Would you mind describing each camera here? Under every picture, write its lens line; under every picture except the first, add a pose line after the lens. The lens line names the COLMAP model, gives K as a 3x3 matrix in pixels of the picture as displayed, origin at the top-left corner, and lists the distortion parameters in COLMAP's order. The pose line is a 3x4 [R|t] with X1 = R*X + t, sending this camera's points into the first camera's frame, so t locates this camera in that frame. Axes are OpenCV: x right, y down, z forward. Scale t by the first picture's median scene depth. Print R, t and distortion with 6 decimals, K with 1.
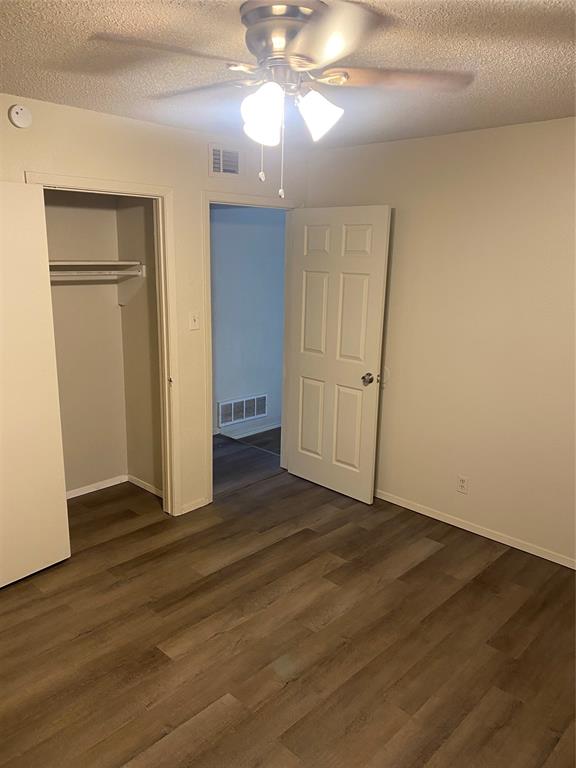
lens RADIAL K [[573.6, 0, 293.7], [0, 573.6, 383.7], [0, 0, 1]] dist [0.007800, 0.000429]
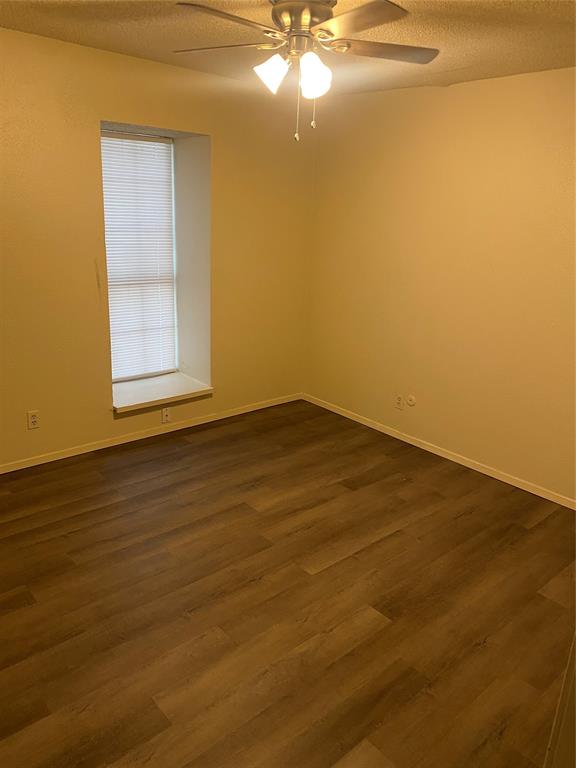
lens RADIAL K [[573.6, 0, 293.7], [0, 573.6, 383.7], [0, 0, 1]] dist [0.007800, 0.000429]
pose [[-0.994147, -0.091054, 0.058150, -0.096393], [-0.047885, 0.853840, 0.518329, -0.346409], [-0.096847, 0.512510, -0.853202, 1.582746]]
